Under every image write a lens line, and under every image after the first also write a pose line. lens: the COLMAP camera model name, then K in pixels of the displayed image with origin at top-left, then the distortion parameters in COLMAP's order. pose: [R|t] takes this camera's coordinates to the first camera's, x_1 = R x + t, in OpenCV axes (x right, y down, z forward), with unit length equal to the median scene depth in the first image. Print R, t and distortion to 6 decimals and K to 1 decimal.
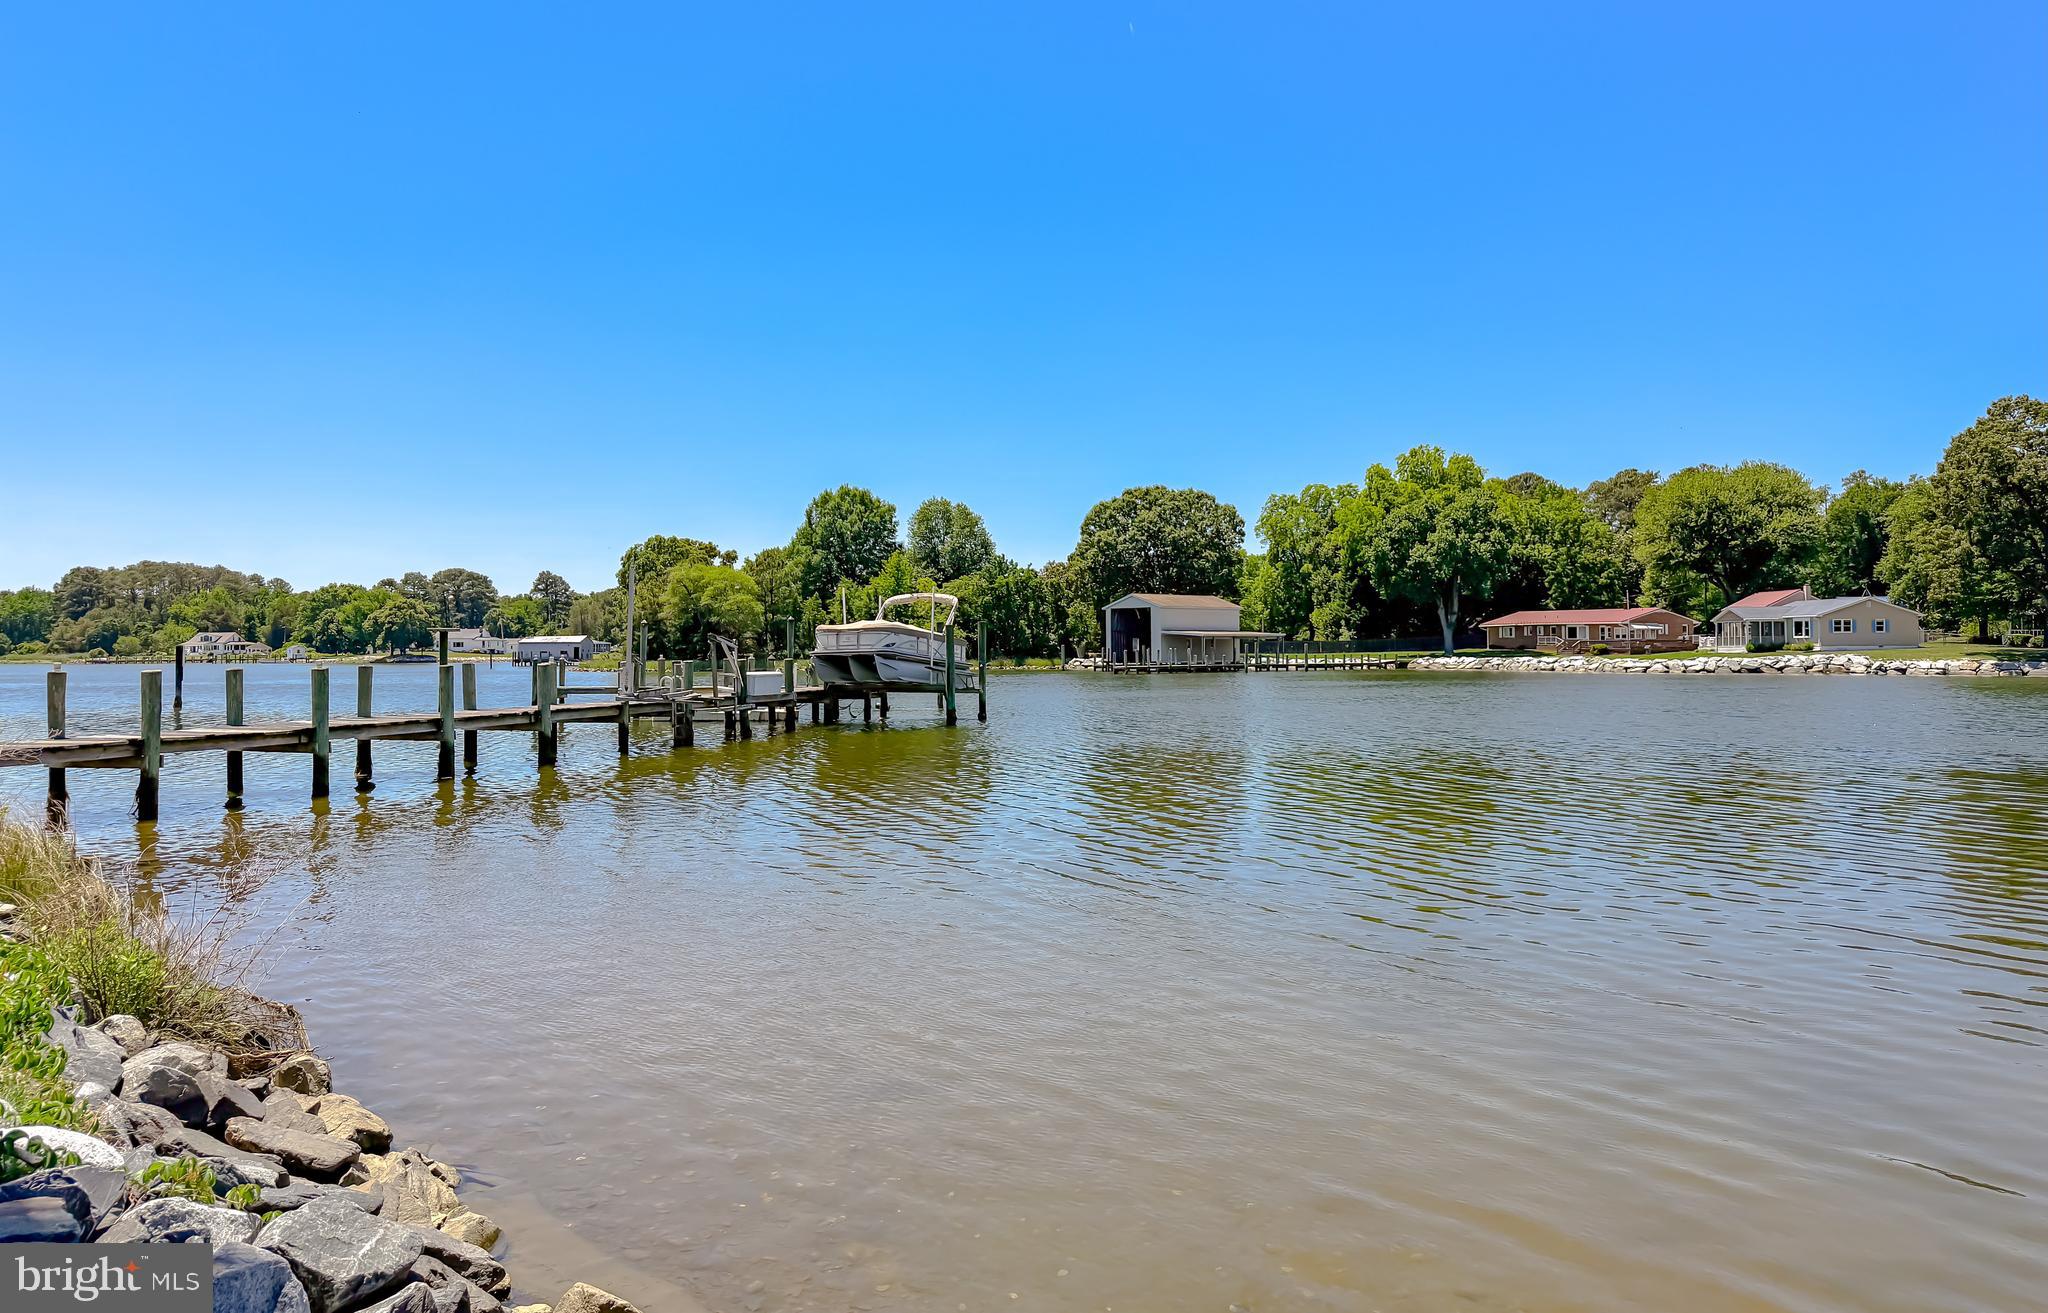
lens RADIAL K [[1444.7, 0, 1020.7], [0, 1444.7, 633.7], [0, 0, 1]] dist [0.201180, -0.420173]
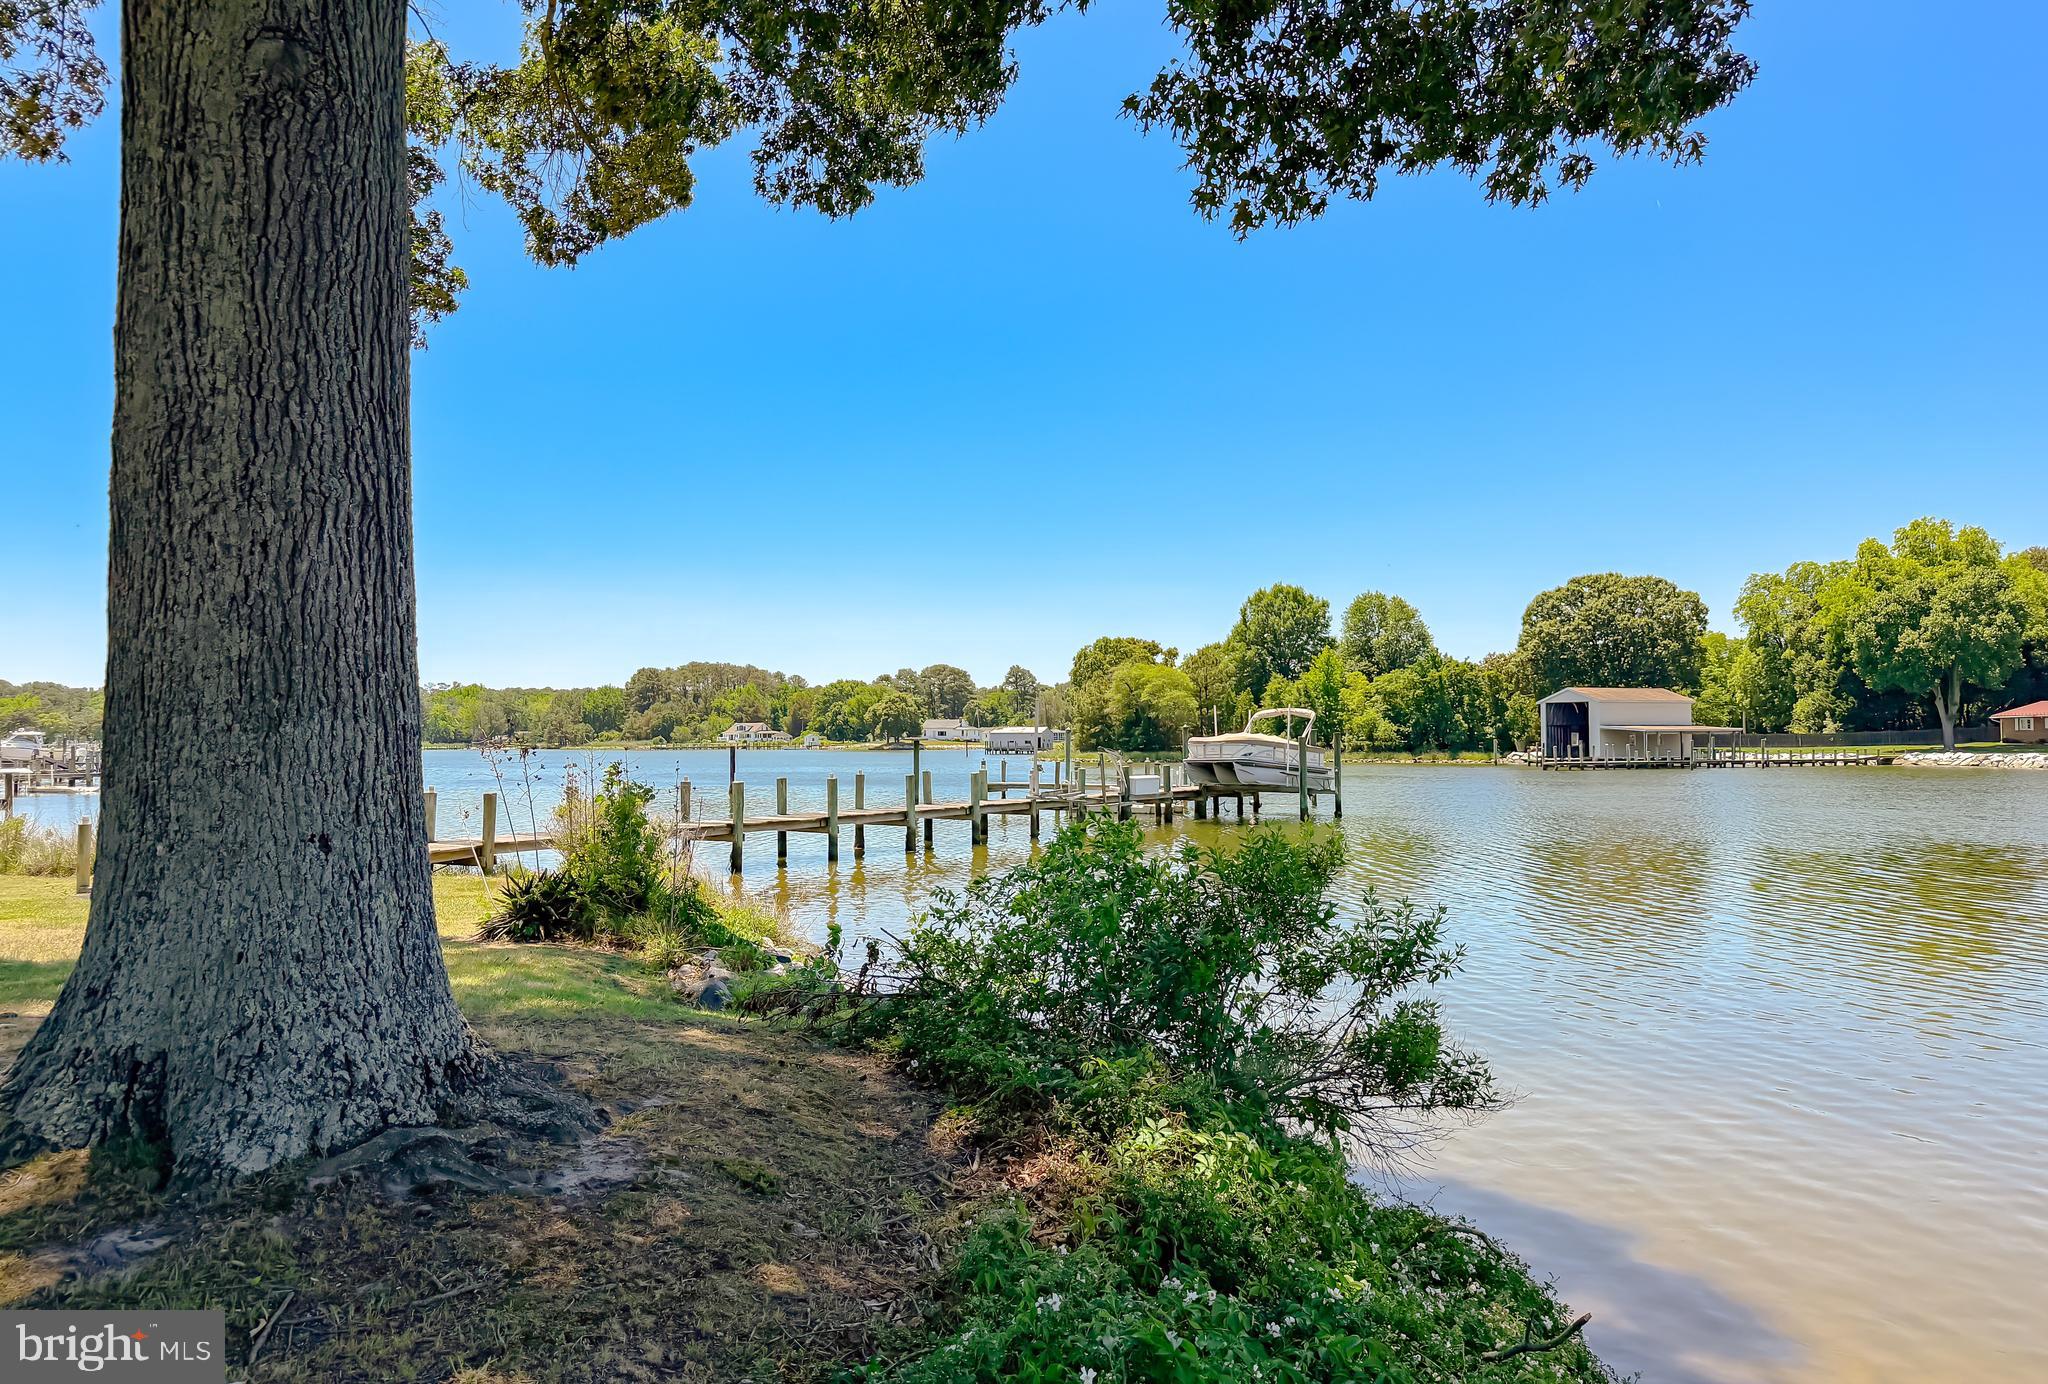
lens RADIAL K [[1447.2, 0, 991.2], [0, 1447.2, 692.2], [0, 0, 1]] dist [0.078338, -0.123513]
pose [[0.945495, -0.009378, -0.325501, 0.024578], [0.003086, 0.999798, -0.019839, -0.004973], [0.325621, 0.017753, 0.945334, -0.052674]]
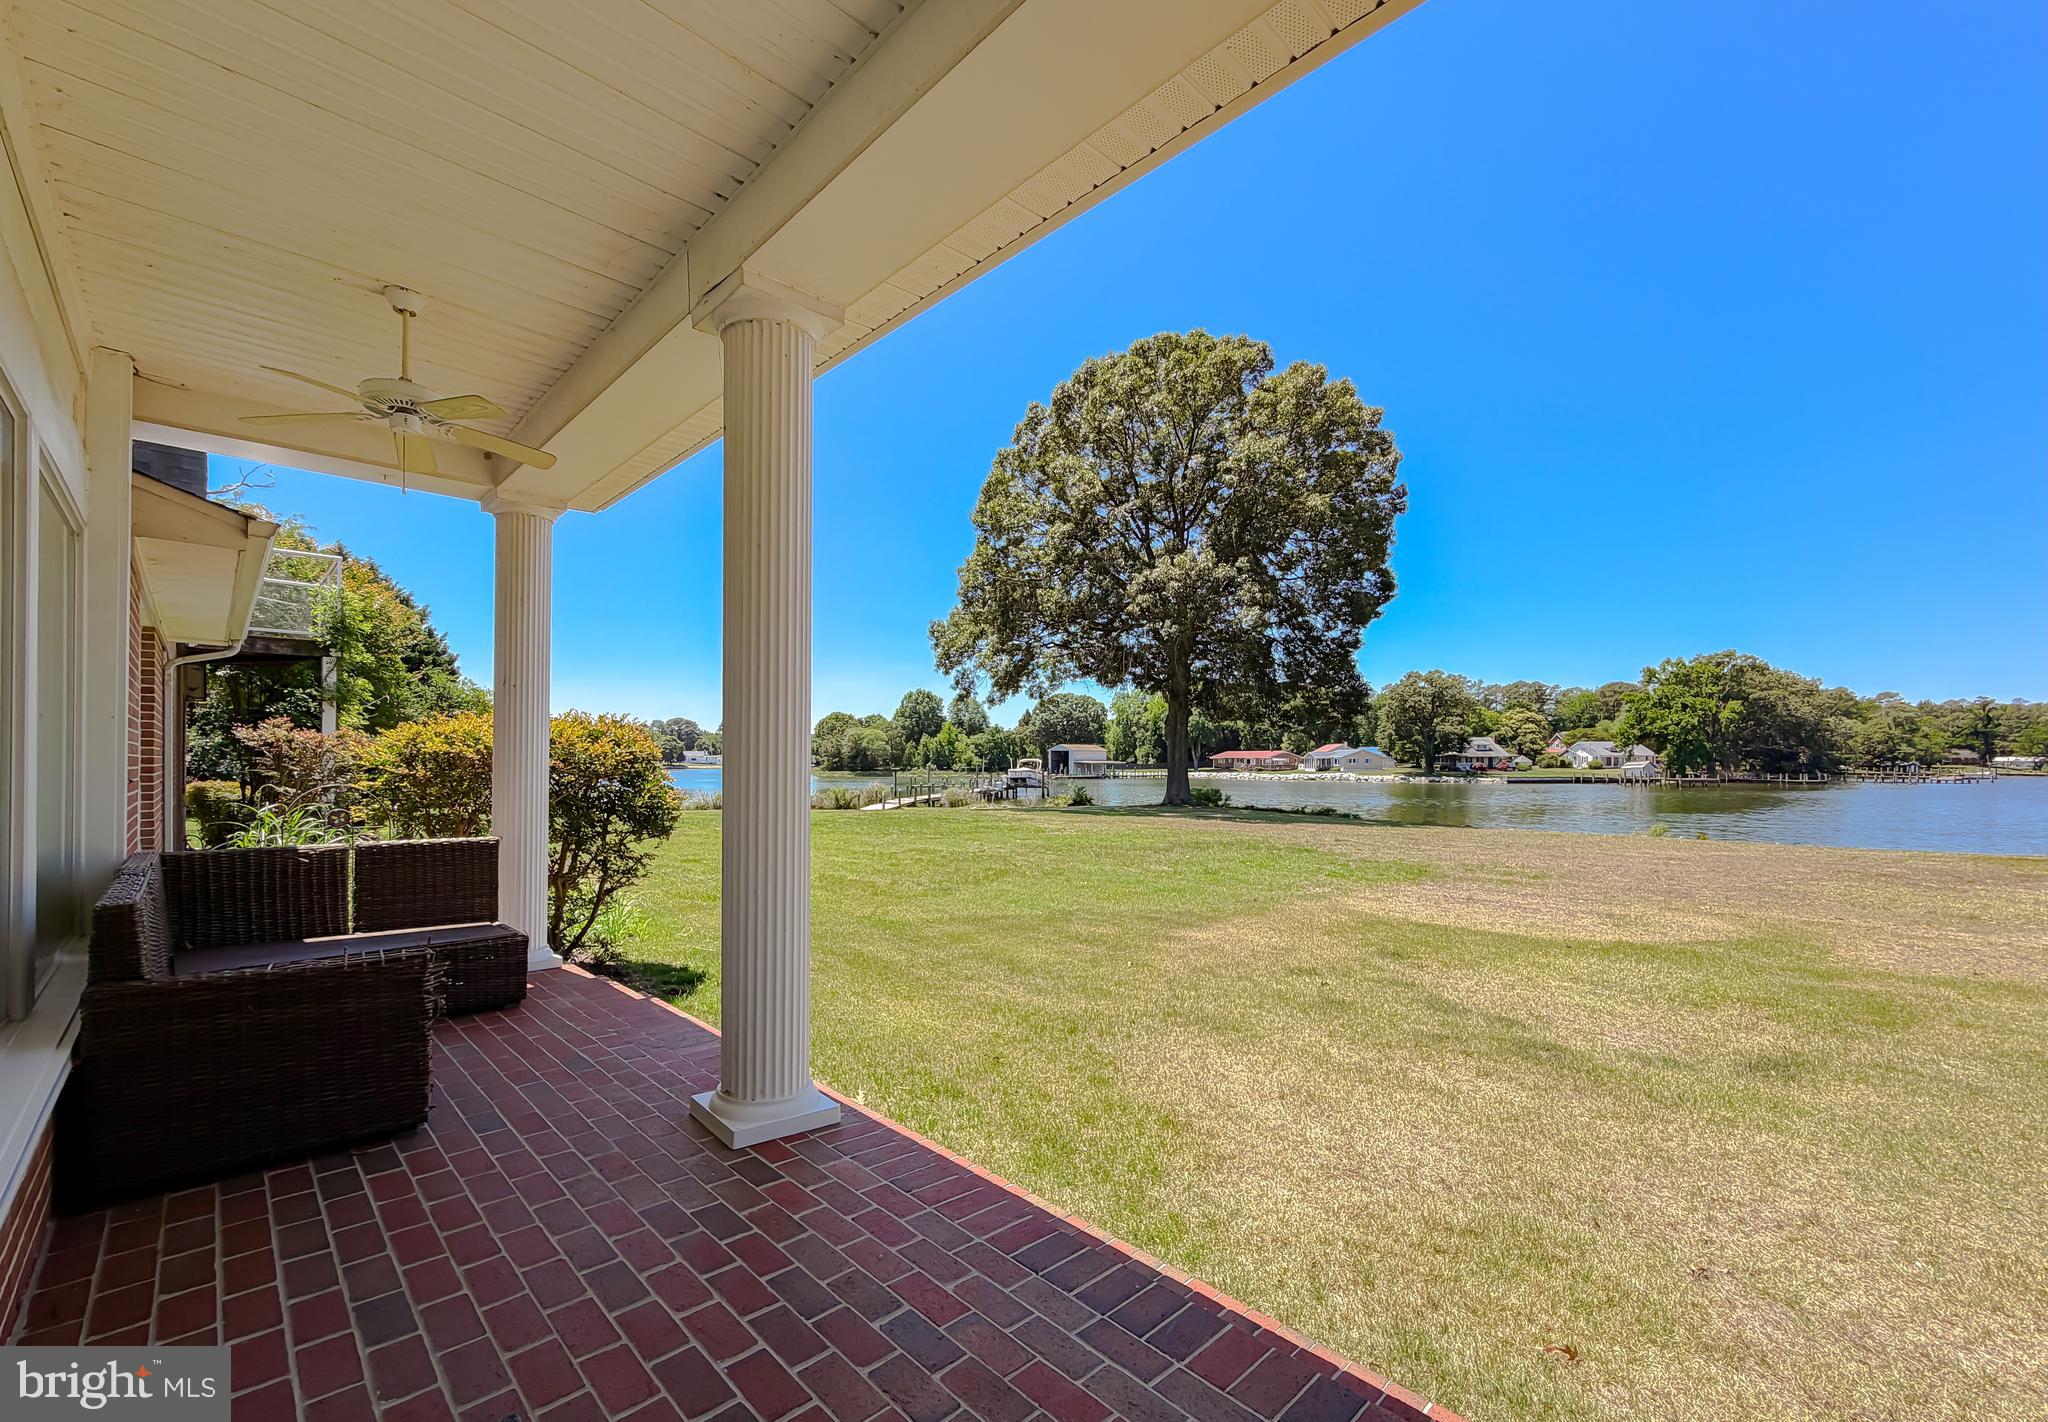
lens RADIAL K [[833.3, 0, 1011.3], [0, 833.3, 750.3], [0, 0, 1]] dist [-0.000336, 0.000023]
pose [[0.998612, 0.007205, 0.052176, -0.056358], [-0.007067, 0.999971, -0.002839, -0.011162], [-0.052195, 0.002467, 0.998634, -0.254426]]
